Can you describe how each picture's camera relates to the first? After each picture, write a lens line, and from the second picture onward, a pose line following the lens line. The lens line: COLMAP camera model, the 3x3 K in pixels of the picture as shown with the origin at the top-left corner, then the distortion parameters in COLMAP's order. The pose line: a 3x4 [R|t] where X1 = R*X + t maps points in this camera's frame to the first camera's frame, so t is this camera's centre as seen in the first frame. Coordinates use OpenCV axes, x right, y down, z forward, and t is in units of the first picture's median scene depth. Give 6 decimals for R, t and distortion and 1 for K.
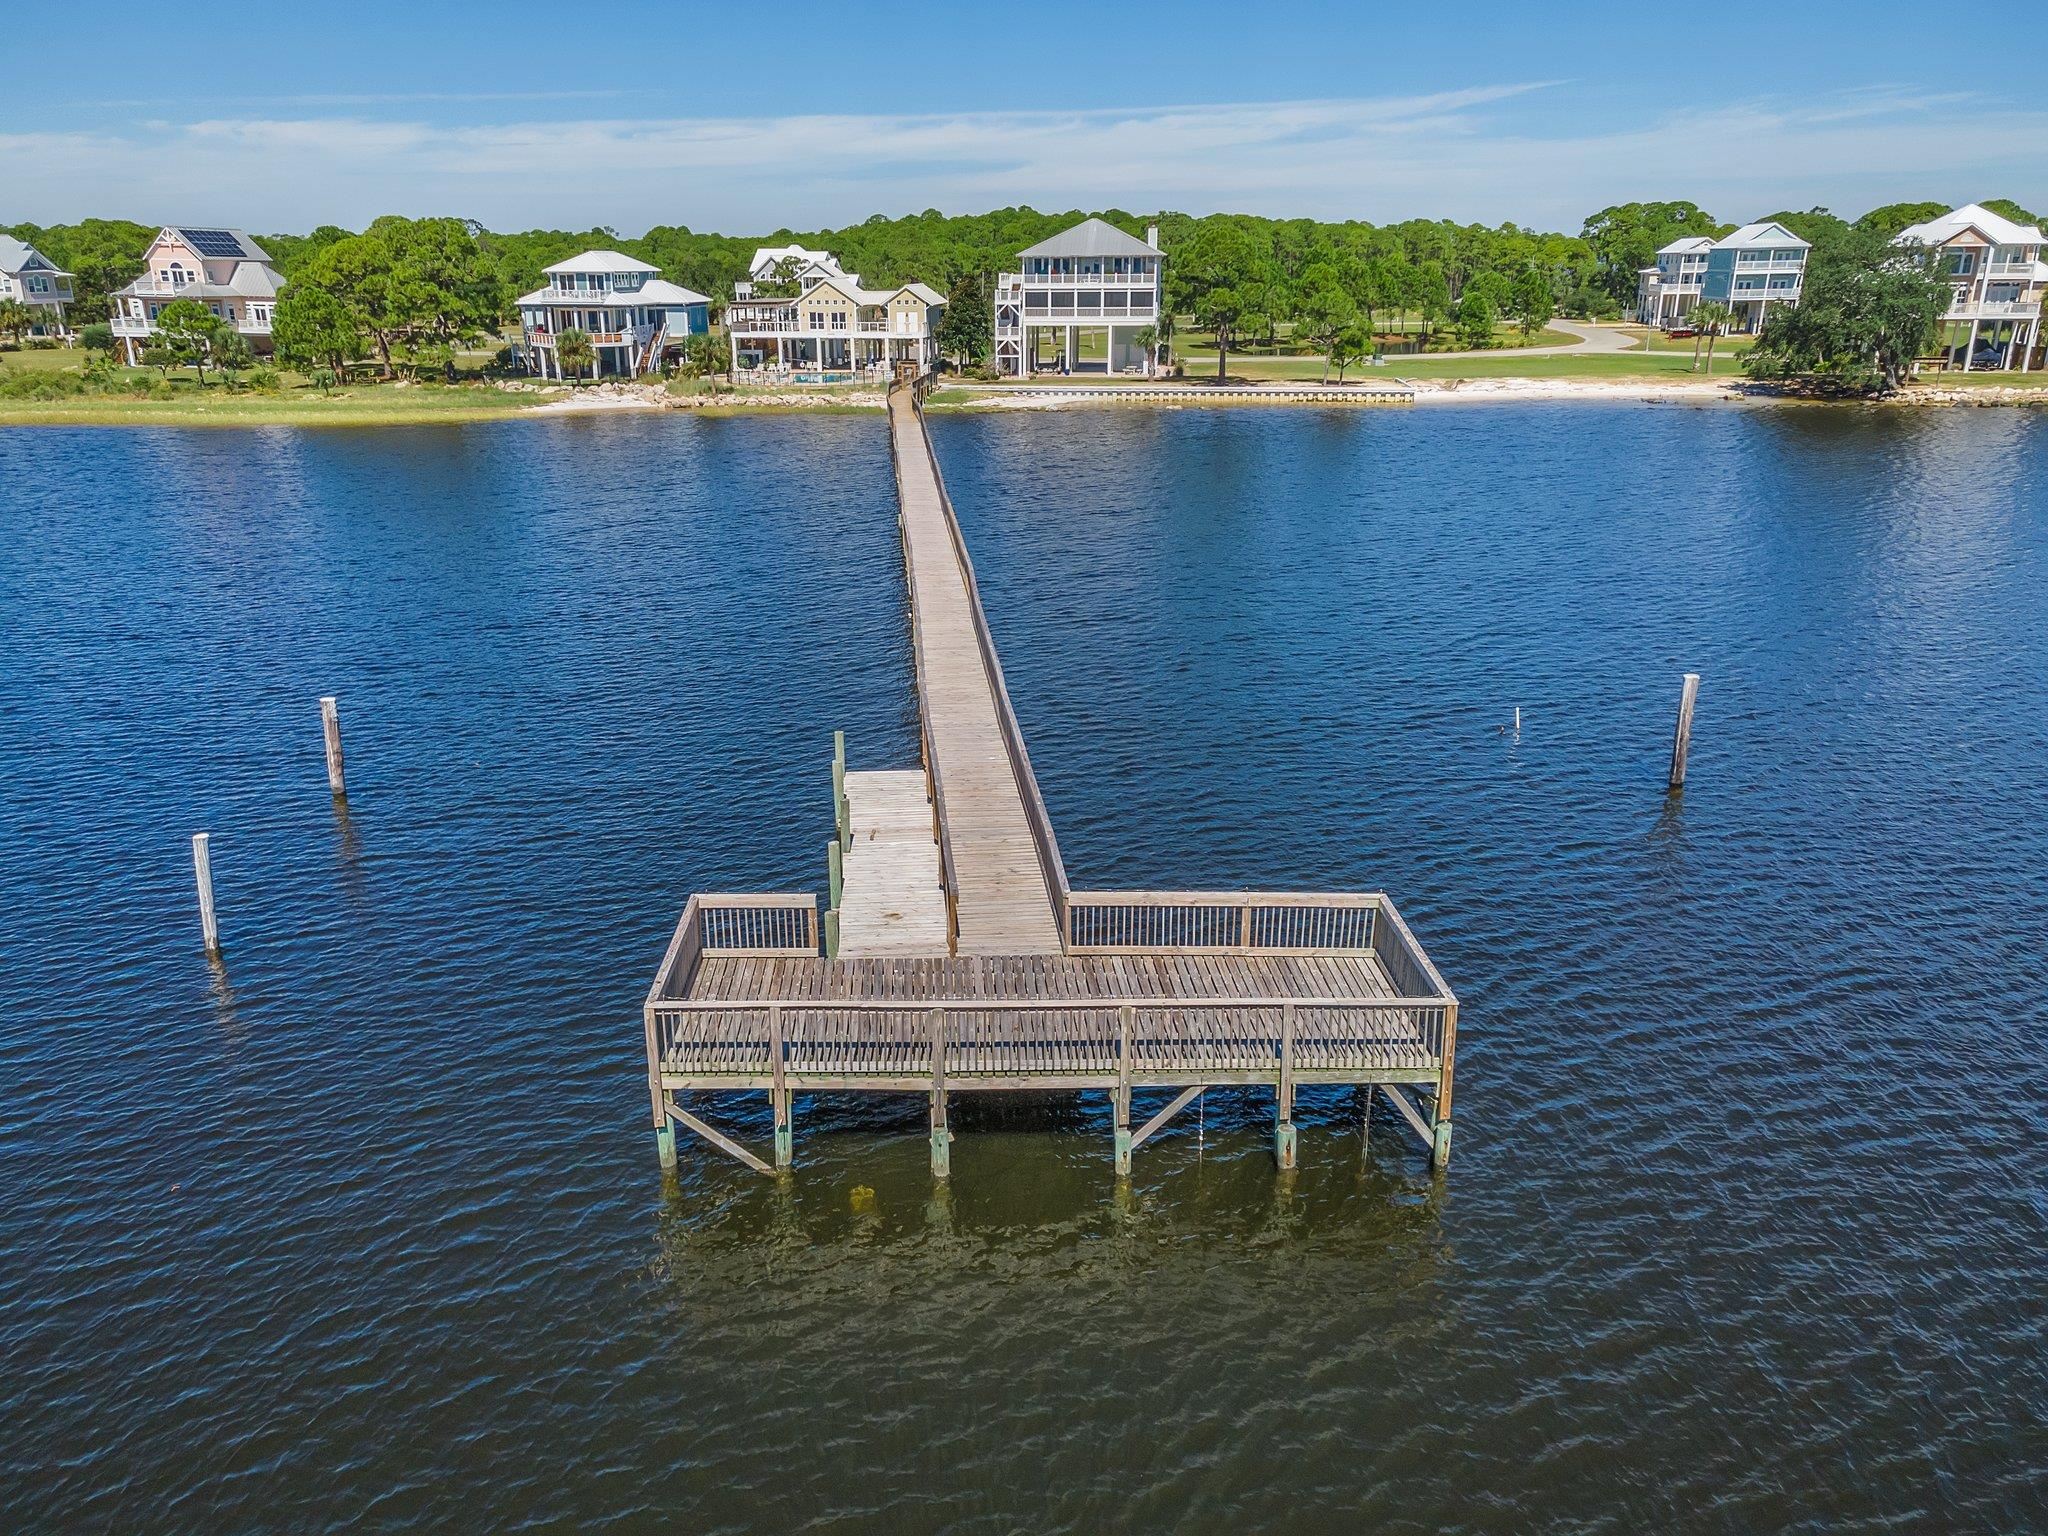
lens RADIAL K [[1517.5, 0, 1024.0], [0, 1517.5, 768.0], [0, 0, 1]] dist [0.043531, 0.001047]
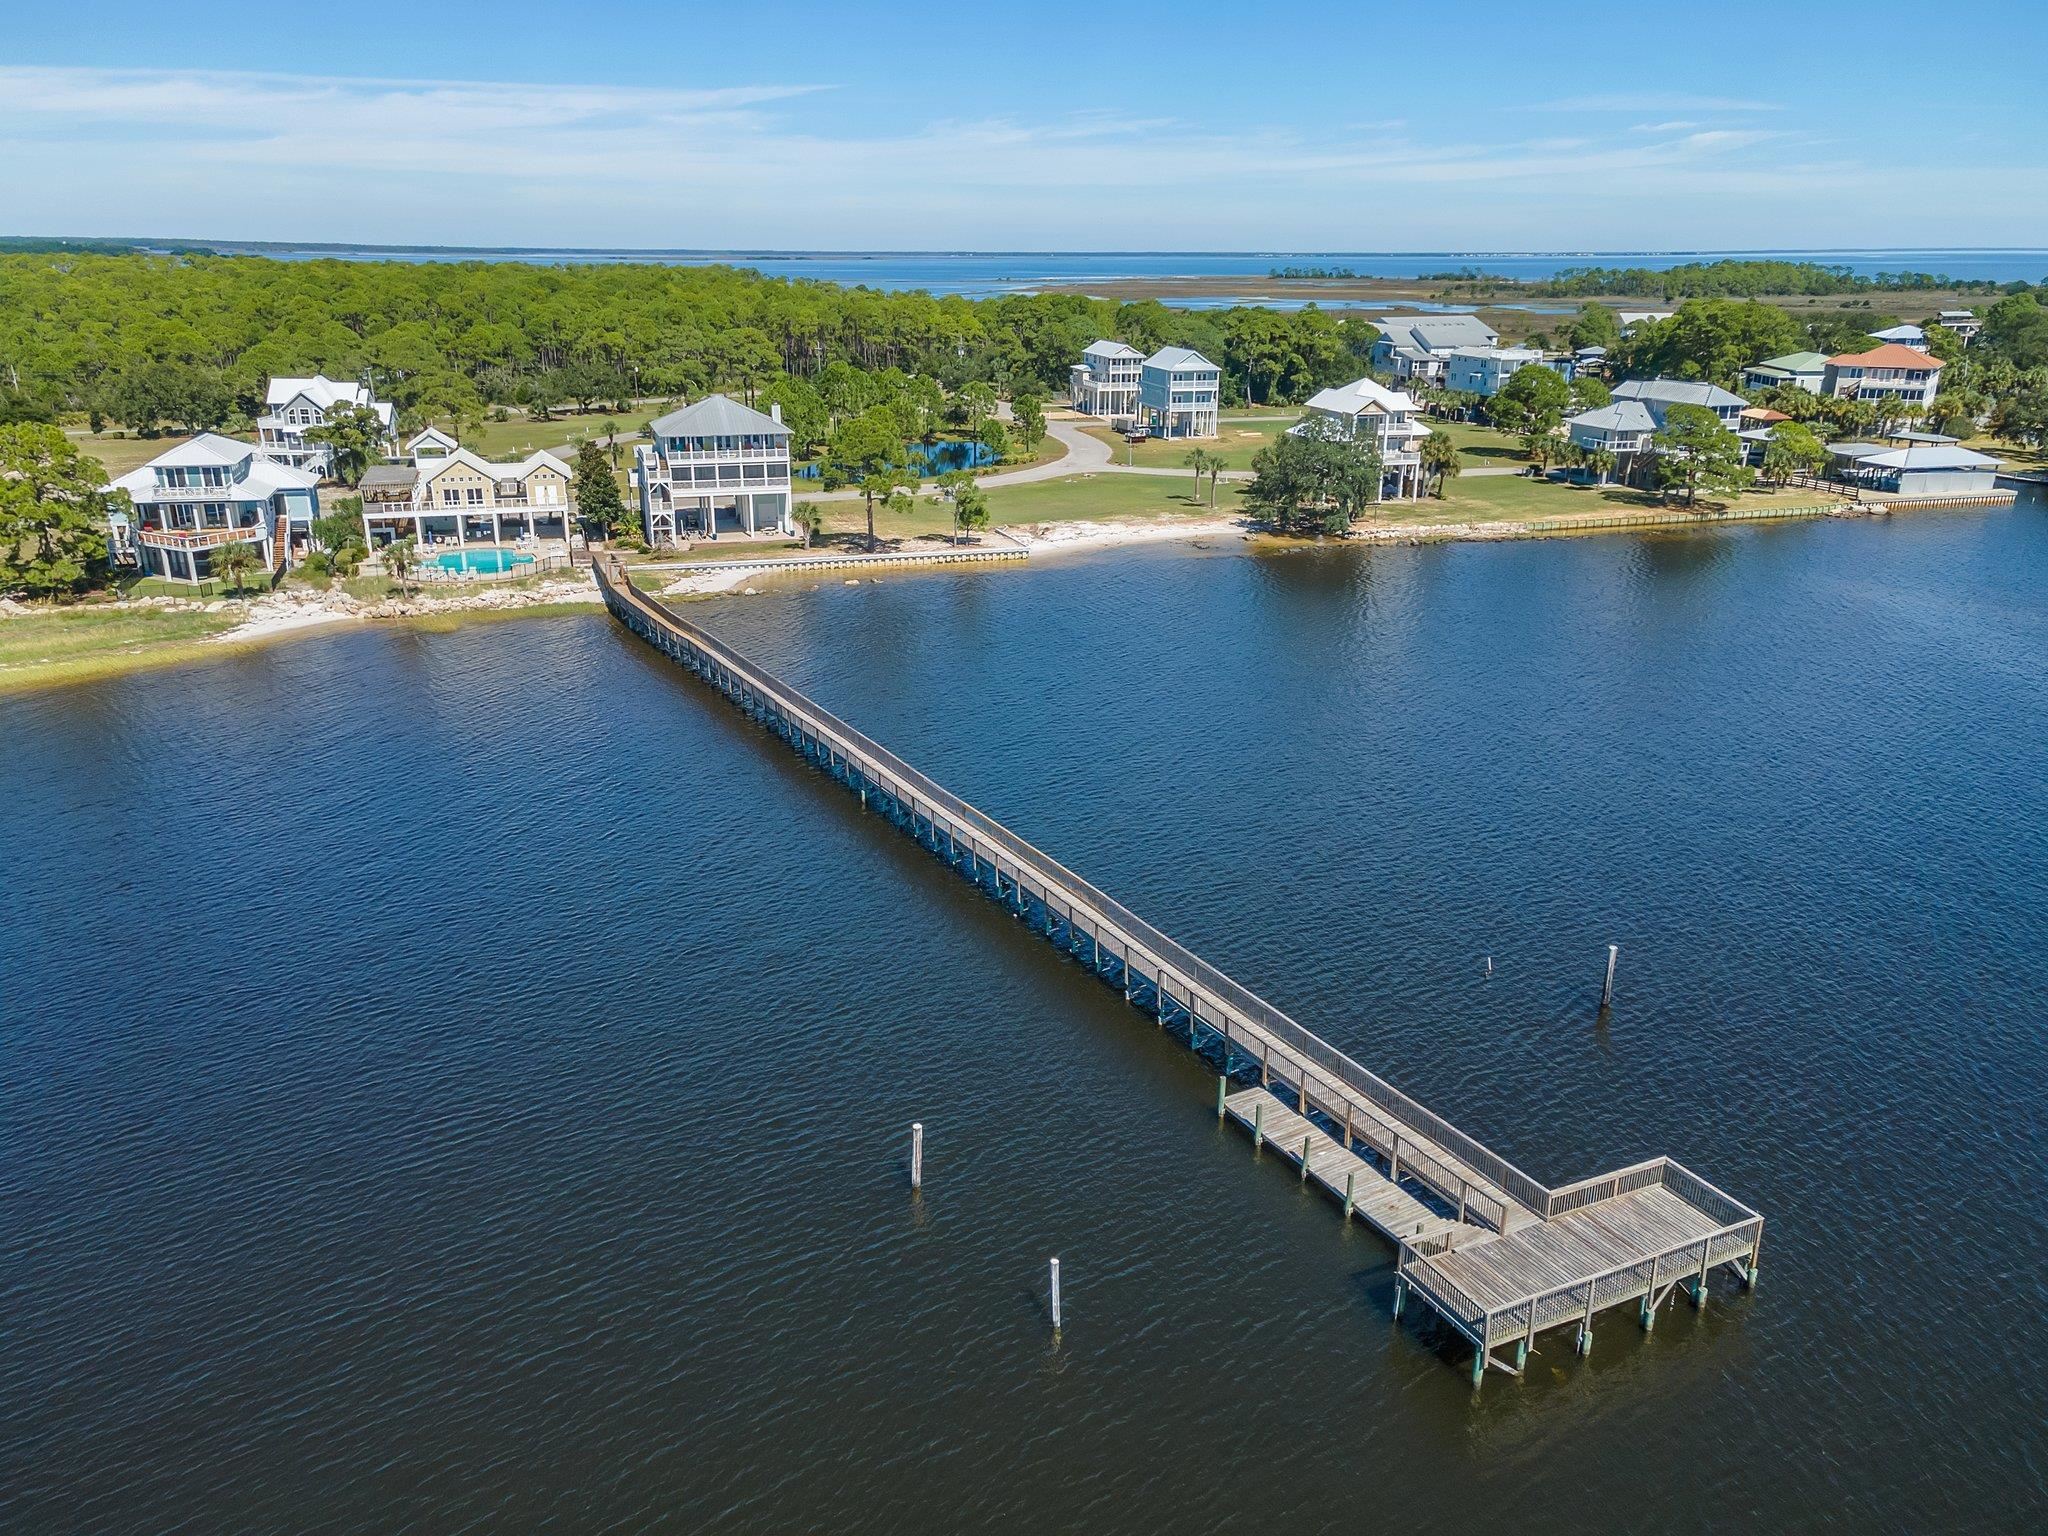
lens RADIAL K [[1557.4, 0, 1024.0], [0, 1557.4, 768.0], [0, 0, 1]] dist [-0.028153, 0.082461]
pose [[0.901612, -0.129848, 0.412596, -0.243533], [0.121753, 0.991495, 0.045977, -0.115885], [-0.415056, 0.008781, 0.909753, -0.100882]]
